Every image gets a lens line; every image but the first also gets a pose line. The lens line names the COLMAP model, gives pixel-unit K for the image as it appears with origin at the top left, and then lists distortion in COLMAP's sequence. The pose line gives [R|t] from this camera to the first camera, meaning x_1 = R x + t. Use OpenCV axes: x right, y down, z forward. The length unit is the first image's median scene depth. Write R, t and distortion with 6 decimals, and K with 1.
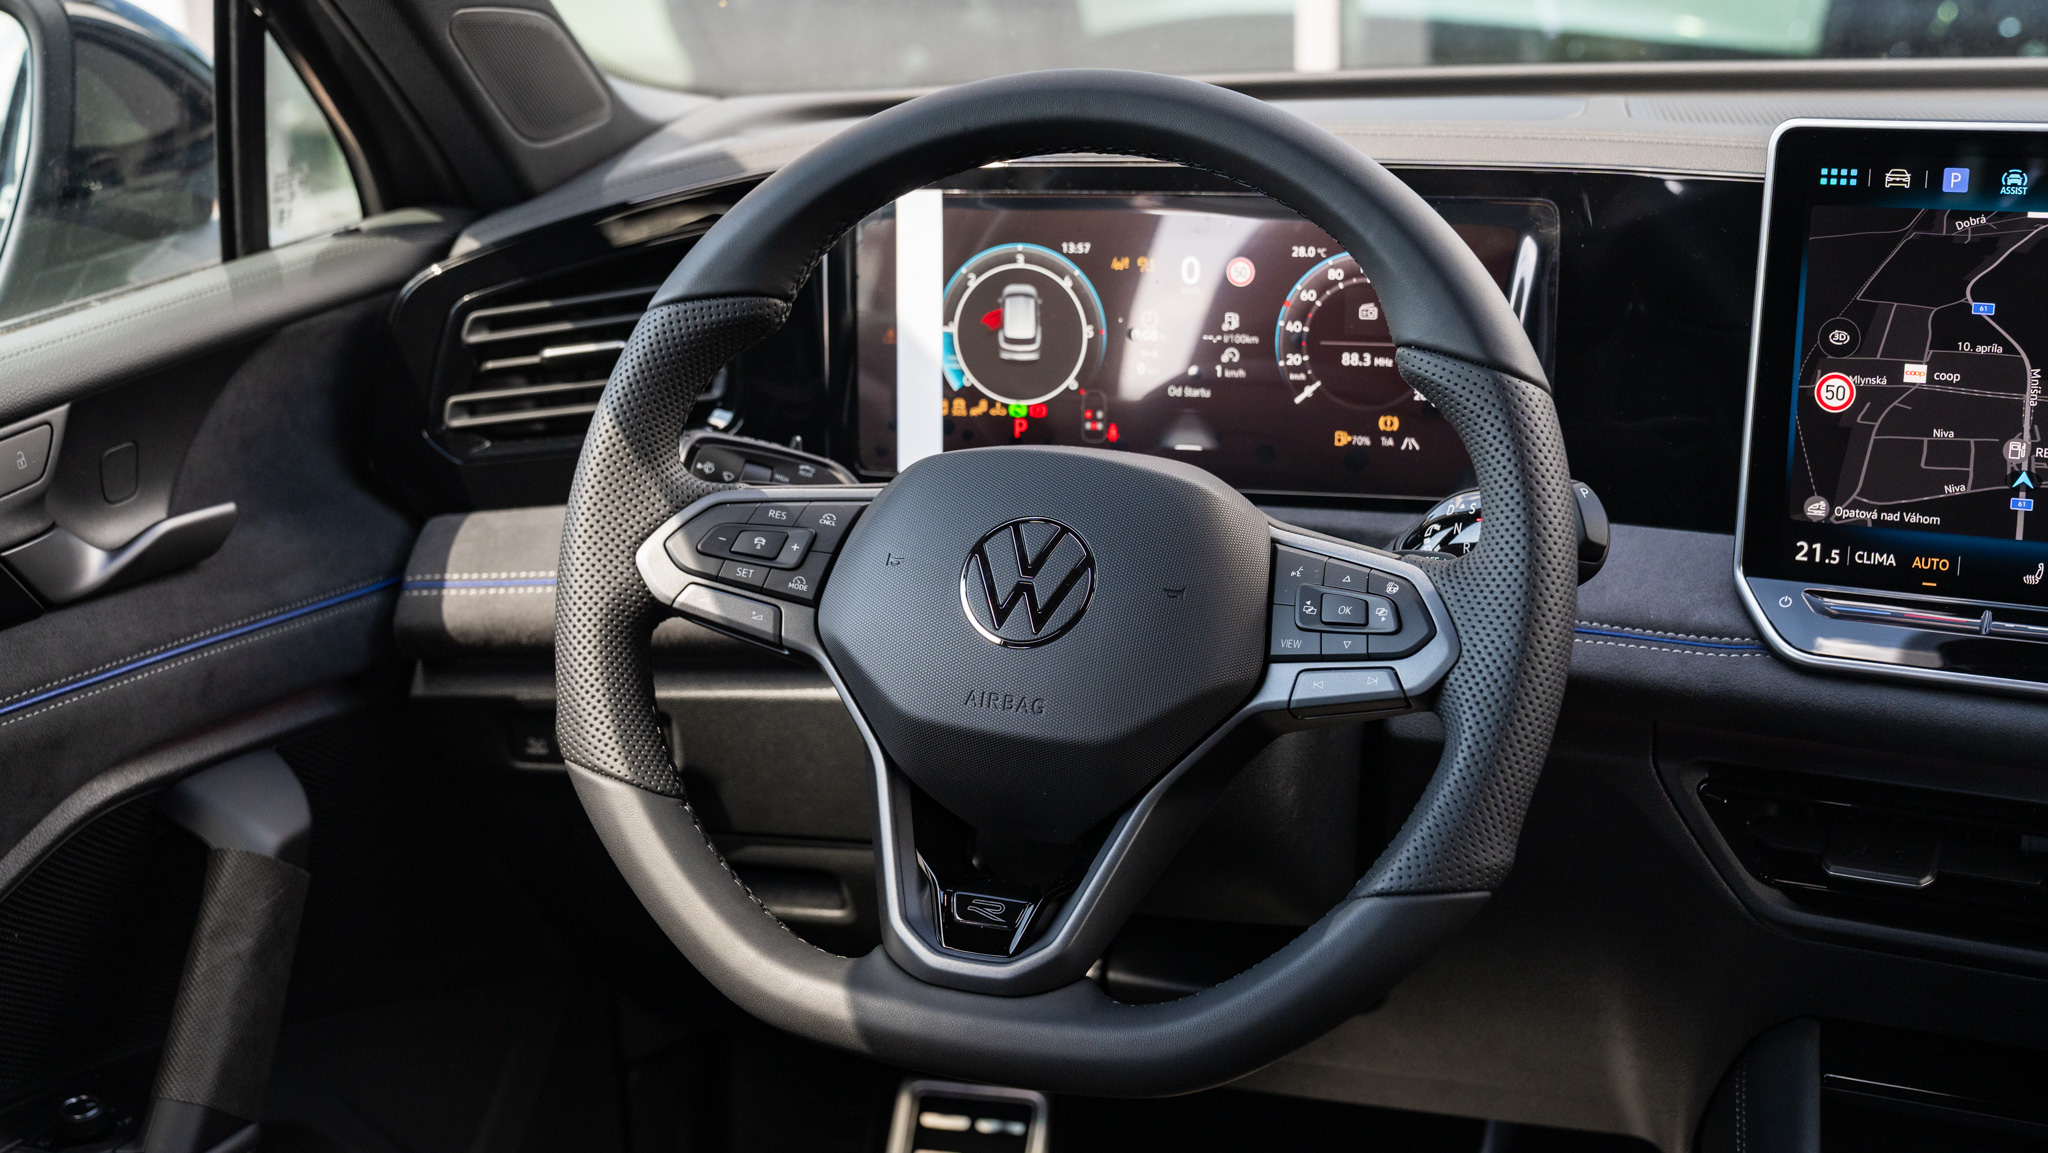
lens RADIAL K [[2584.2, 0, 1024.0], [0, 2584.2, 576.5], [0, 0, 1]] dist [-0.006064, -0.003883]
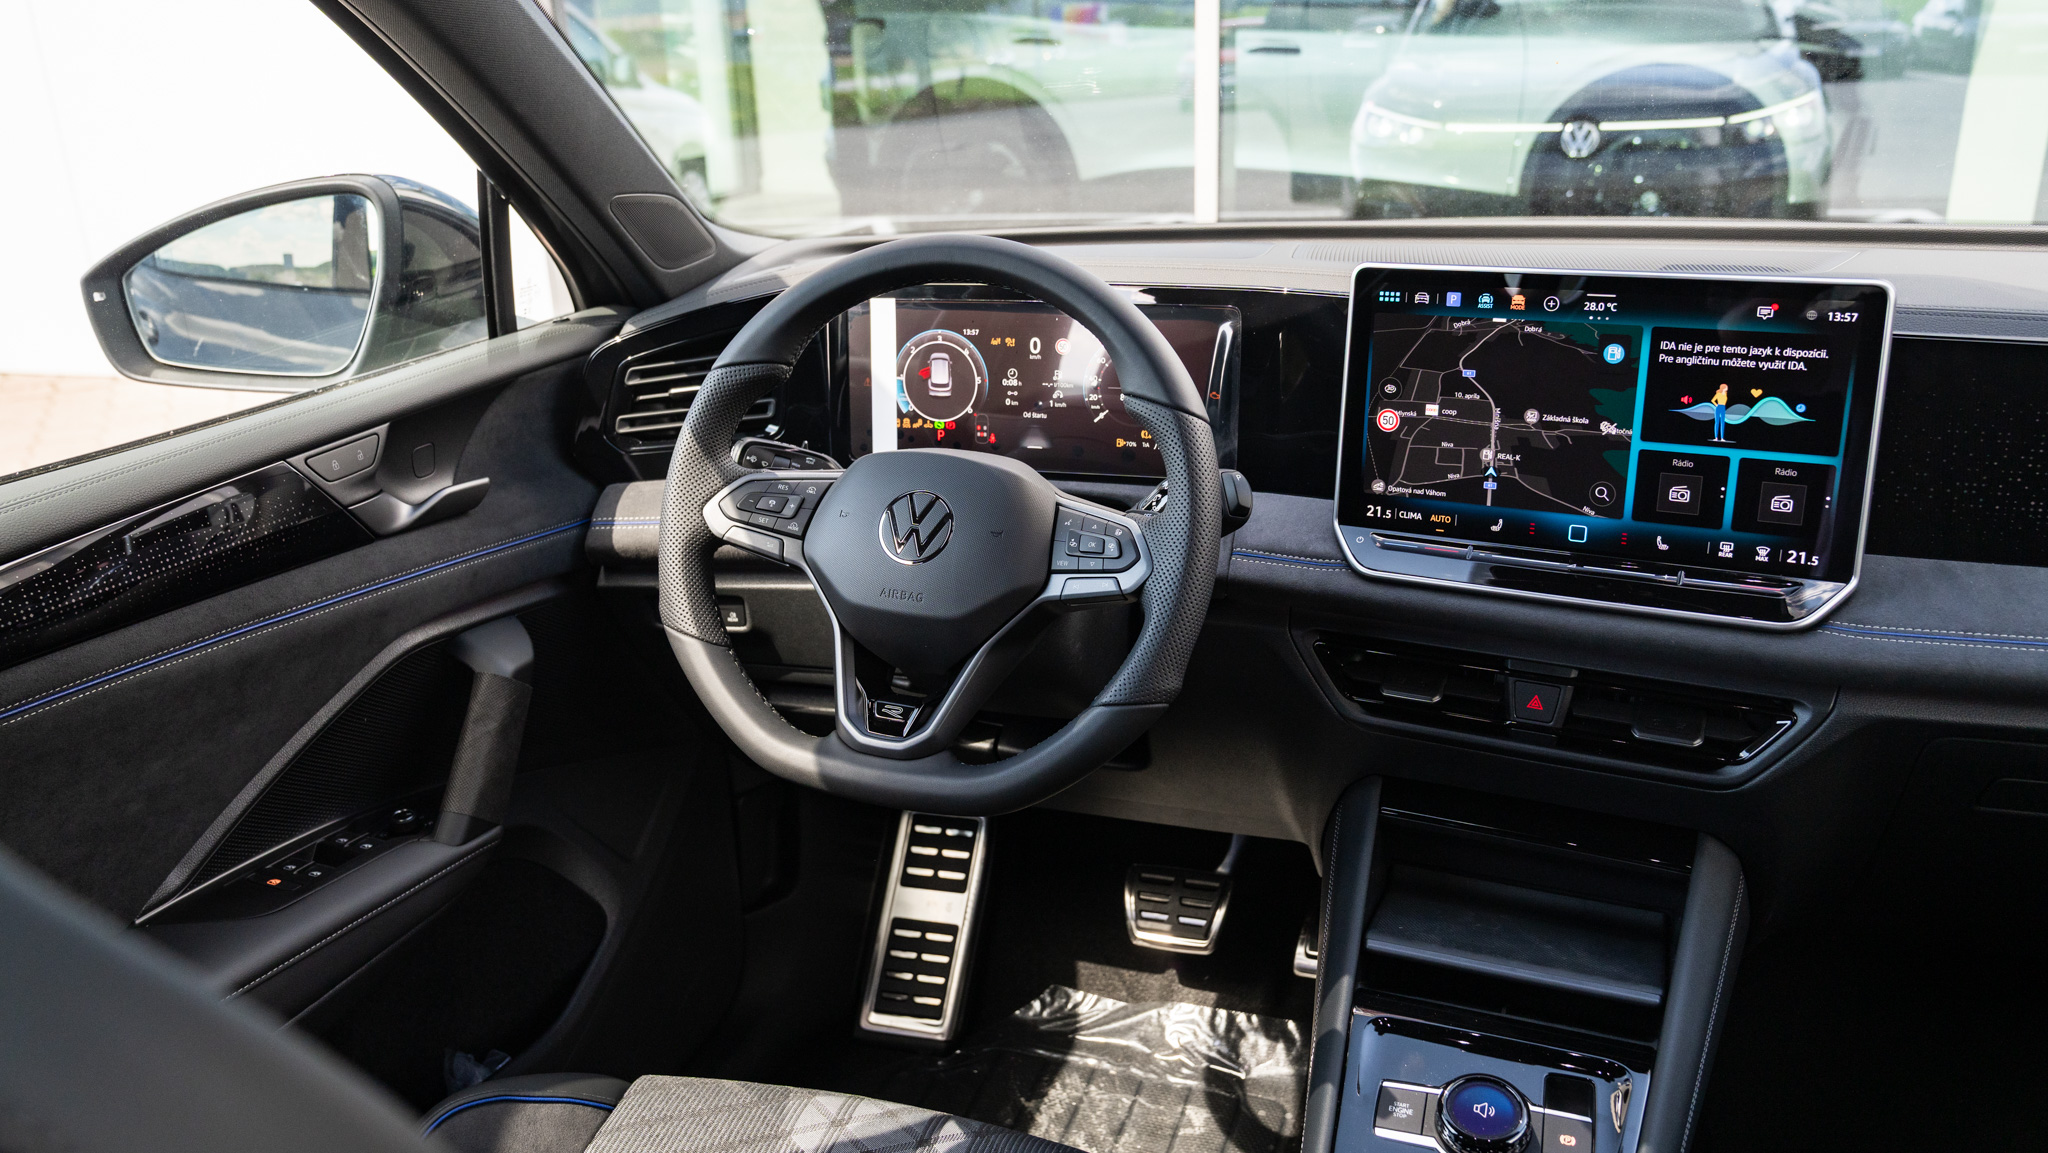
lens RADIAL K [[1555.1, 0, 1024.0], [0, 1555.1, 576.5], [0, 0, 1]] dist [-0.032004, 0.072718]
pose [[0.999684, 0.006691, -0.024238, 0.092893], [-0.005577, 0.998940, 0.045702, -0.012115], [0.024518, -0.045553, 0.998661, -0.058362]]
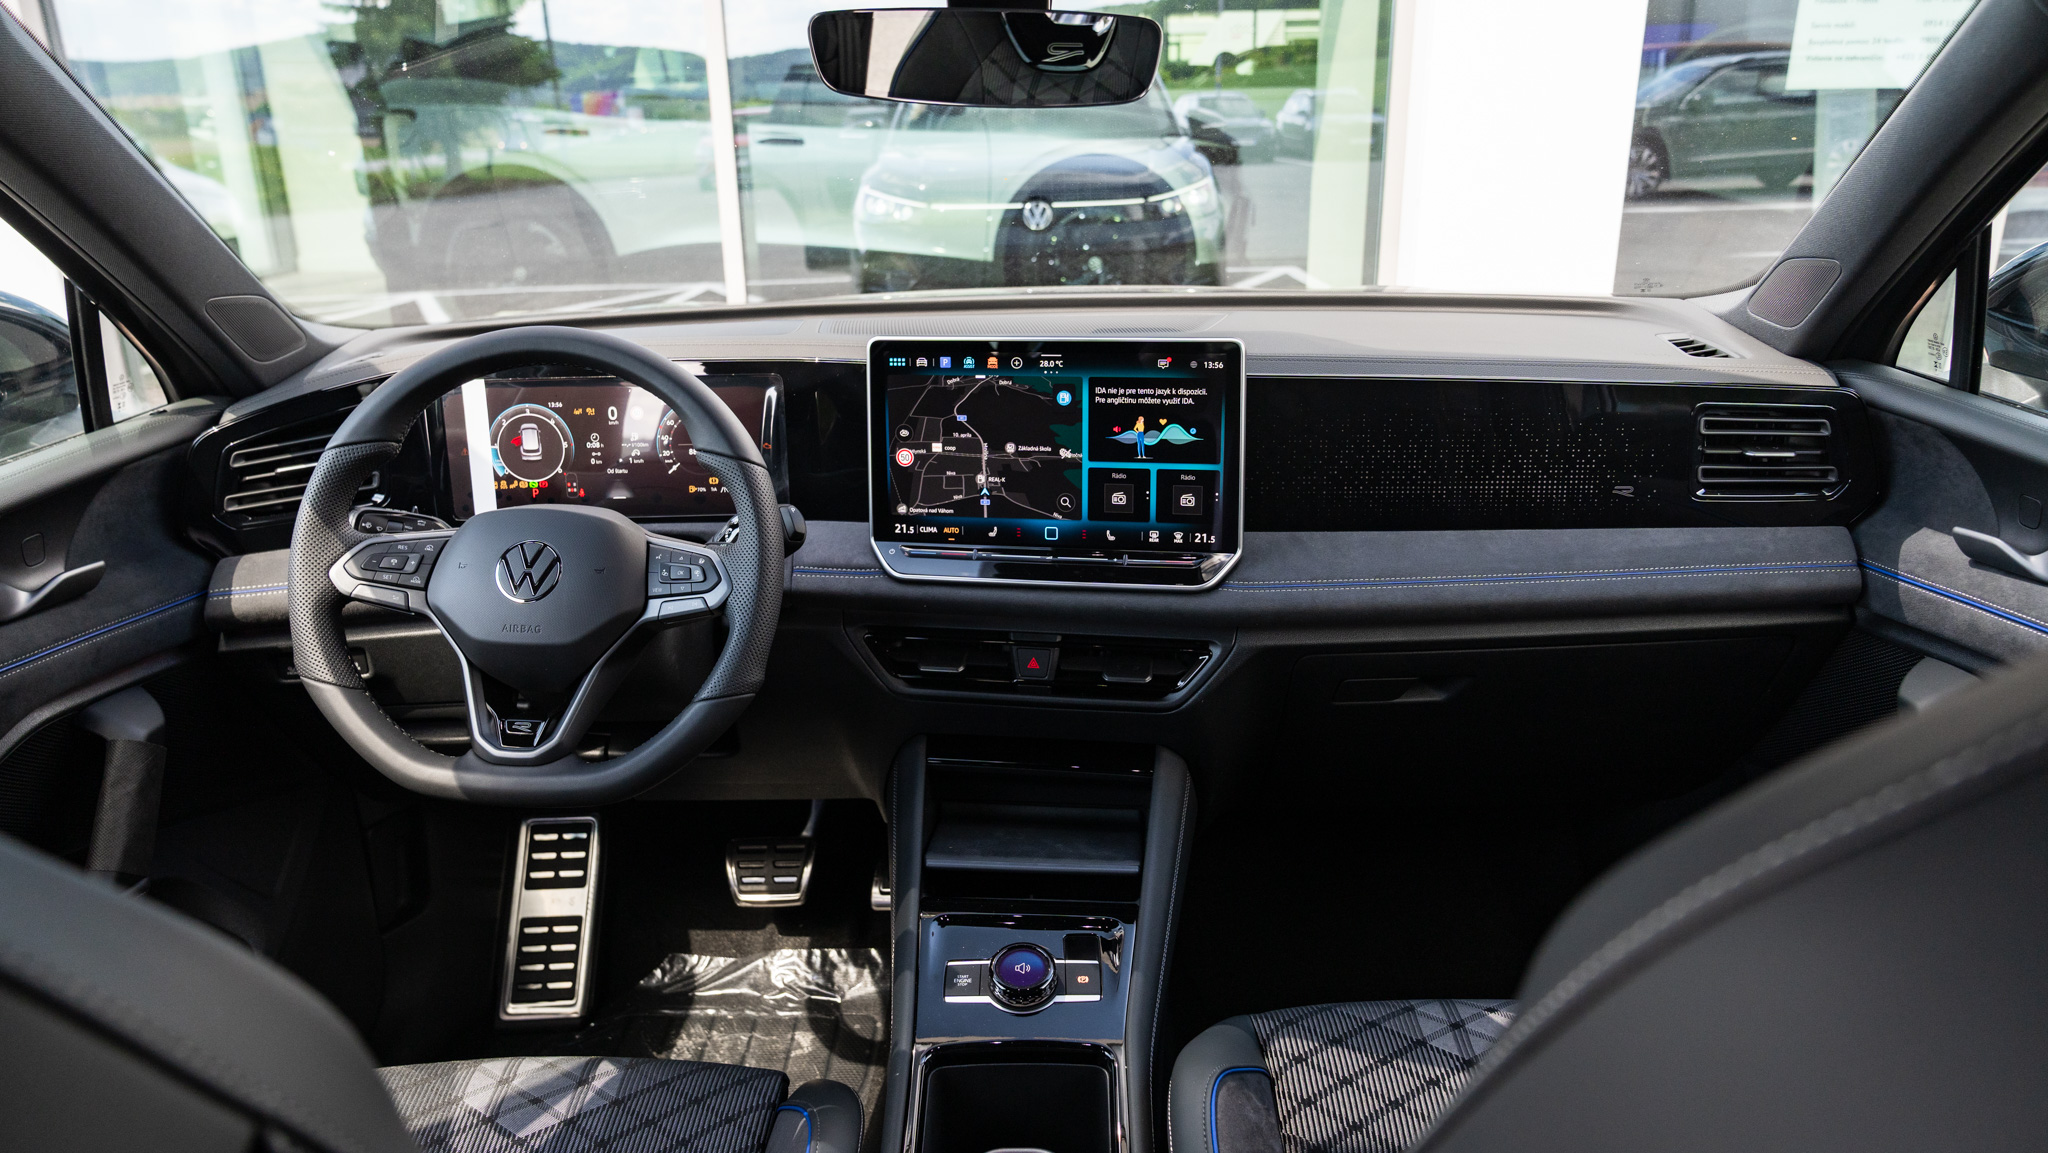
lens RADIAL K [[1370.2, 0, 1024.0], [0, 1370.2, 576.5], [0, 0, 1]] dist [-0.019888, 0.007143]
pose [[0.956575, -0.081531, 0.279850, 0.069683], [0.072712, 0.996478, 0.041769, -0.009928], [-0.282270, -0.019607, 0.959135, -0.175302]]
